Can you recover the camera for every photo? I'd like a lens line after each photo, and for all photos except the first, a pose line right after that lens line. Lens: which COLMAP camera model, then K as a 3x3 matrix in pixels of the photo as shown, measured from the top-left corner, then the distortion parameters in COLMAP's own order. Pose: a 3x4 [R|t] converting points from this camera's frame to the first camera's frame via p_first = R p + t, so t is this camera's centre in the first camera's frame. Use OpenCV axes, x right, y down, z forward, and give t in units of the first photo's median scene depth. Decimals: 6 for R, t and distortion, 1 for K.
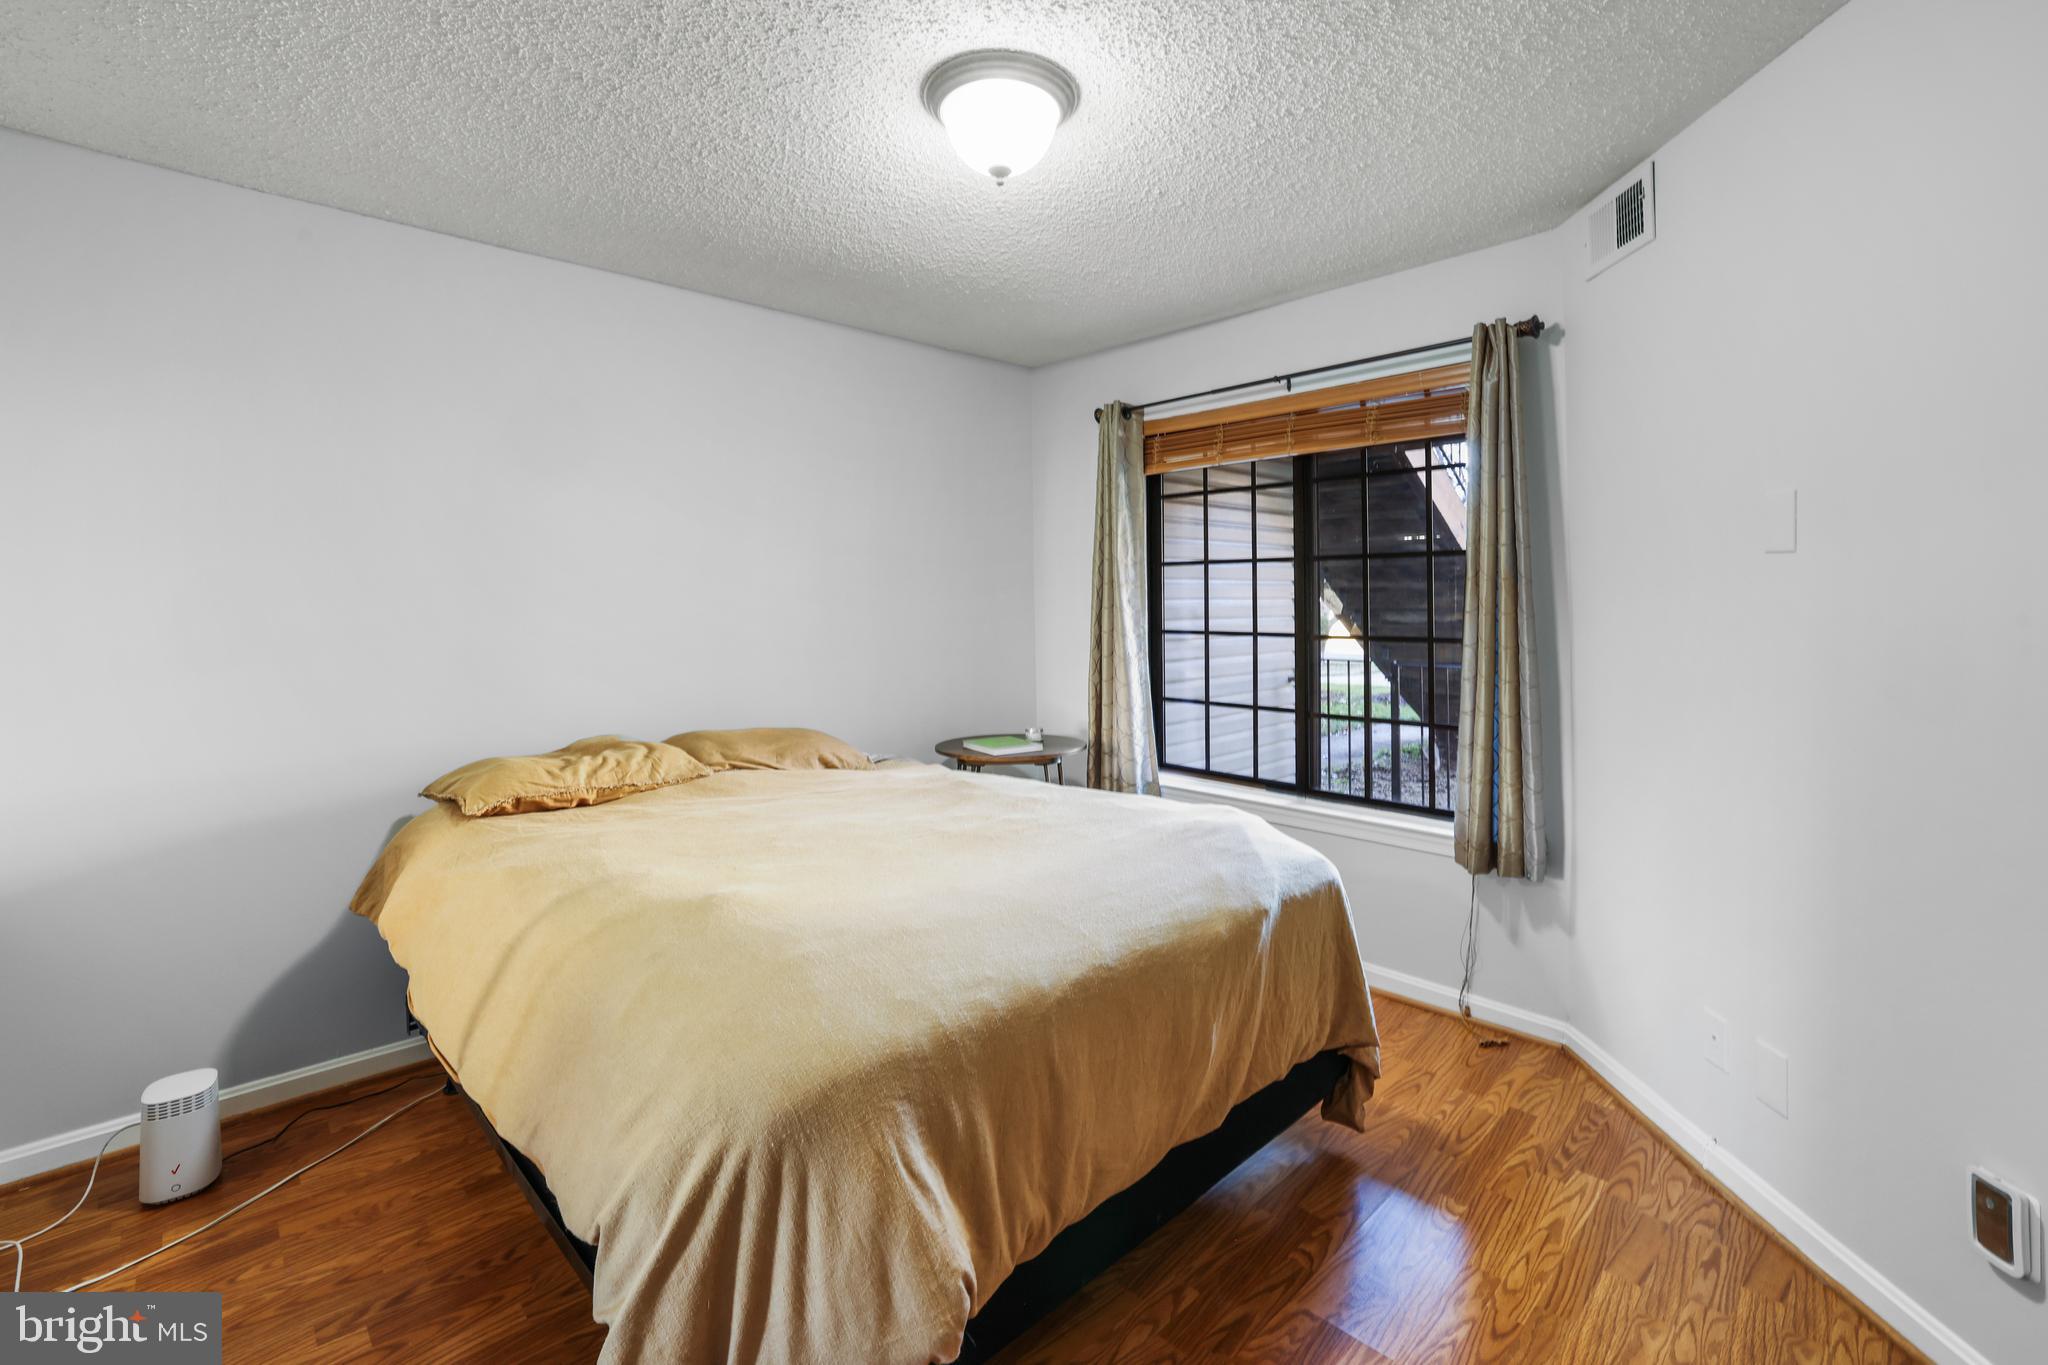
lens RADIAL K [[910.5, 0, 1025.1], [0, 910.5, 613.9], [0, 0, 1]] dist [-0.033901, -0.000022]
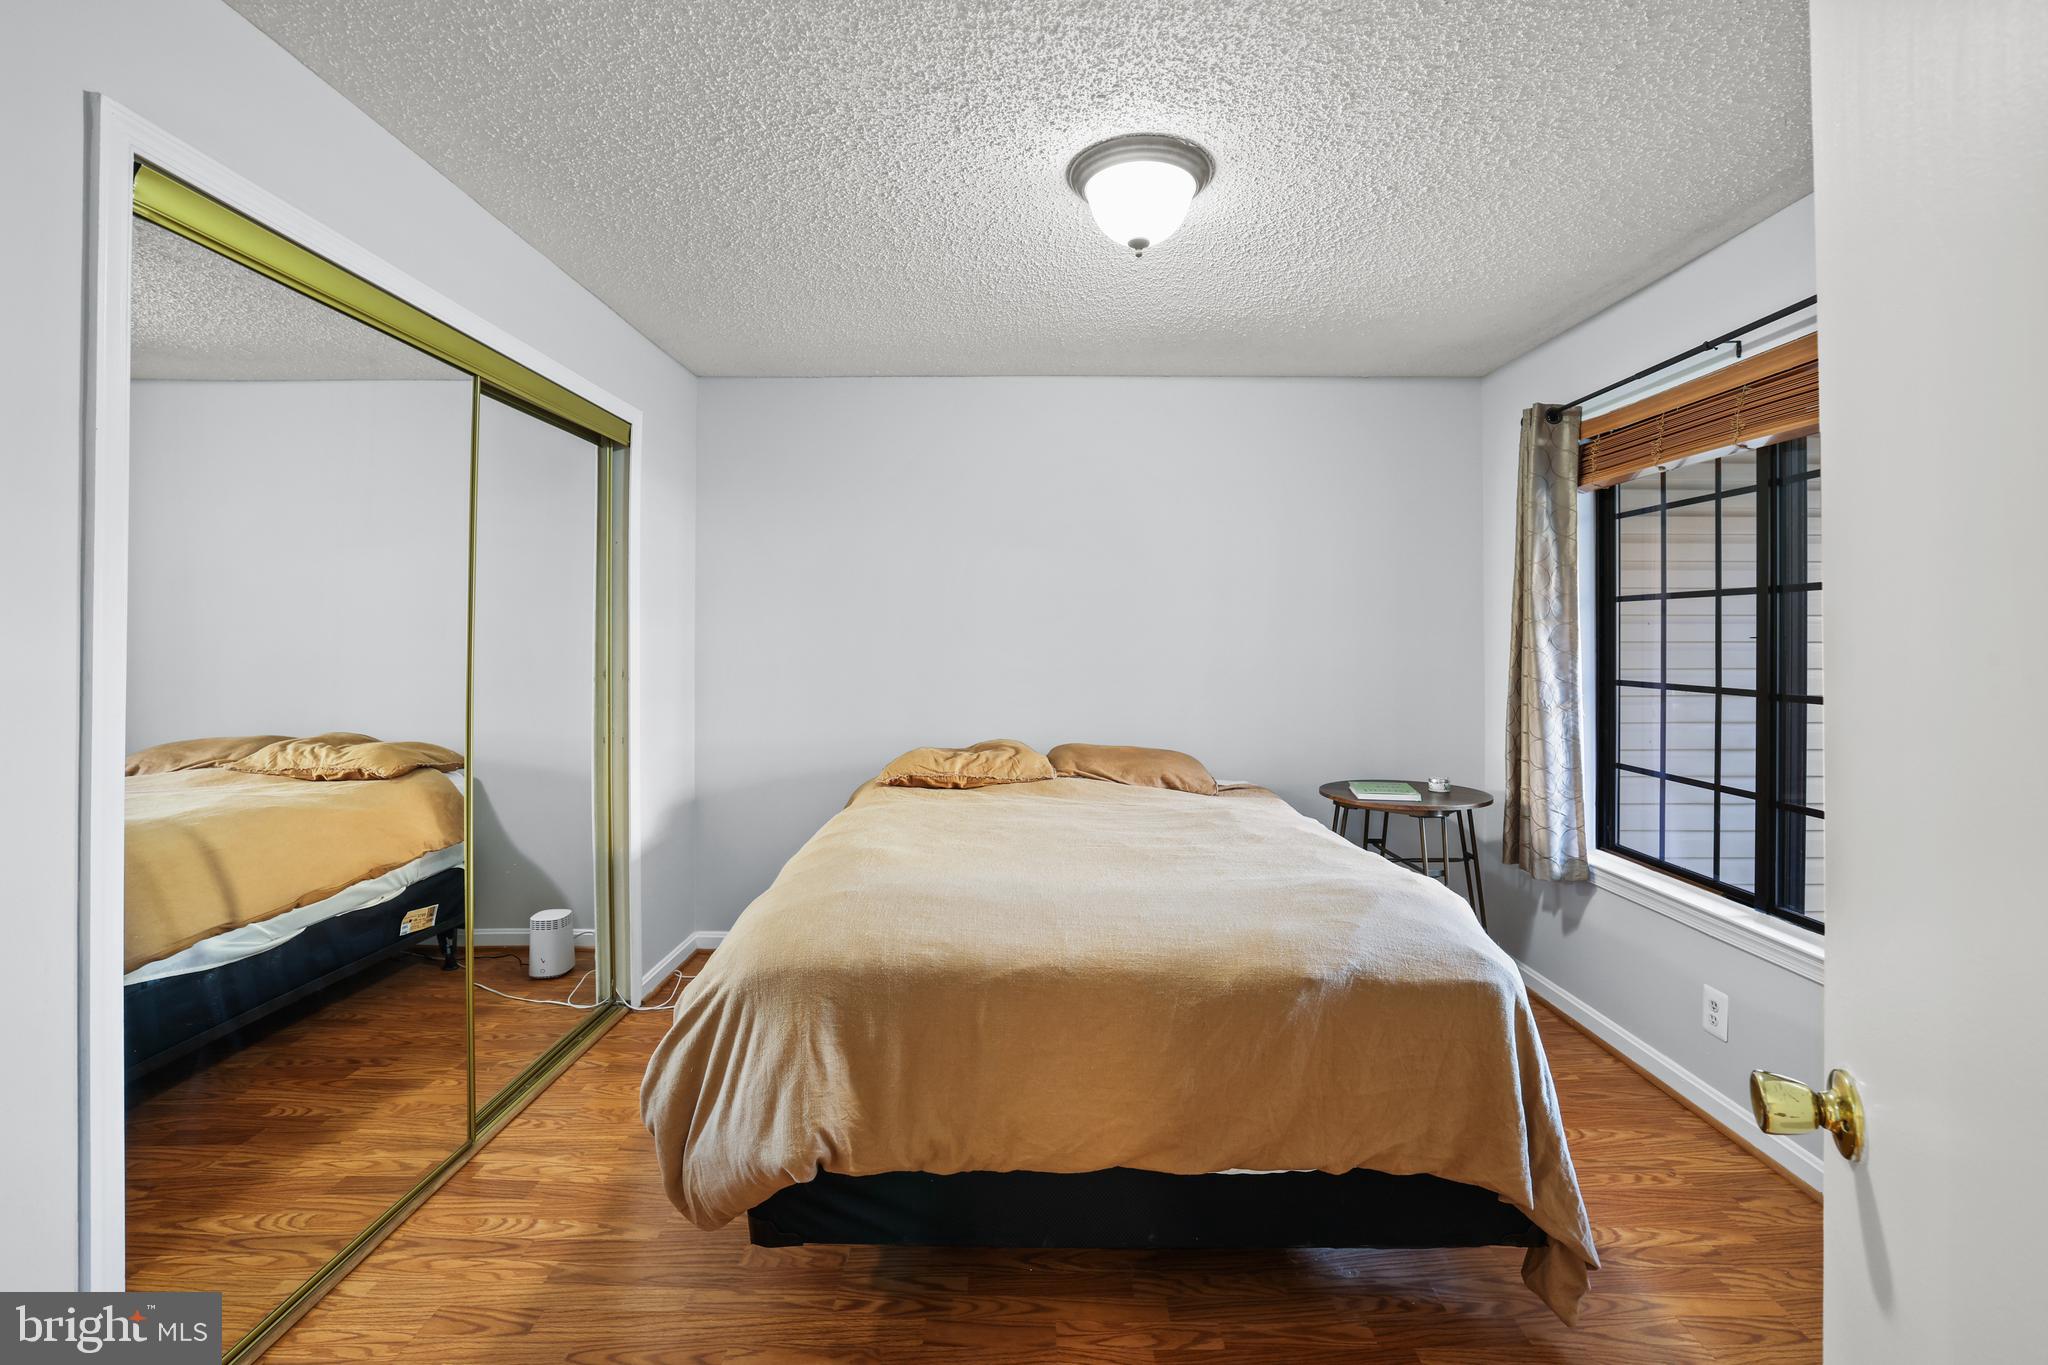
lens RADIAL K [[896.3, 0, 1017.7], [0, 896.3, 655.1], [0, 0, 1]] dist [-0.047332, 0.017373]
pose [[0.709181, 0.022418, -0.704670, 0.429729], [-0.015204, 0.999748, 0.016505, -0.008074], [0.704863, -0.000991, 0.709343, 0.097434]]
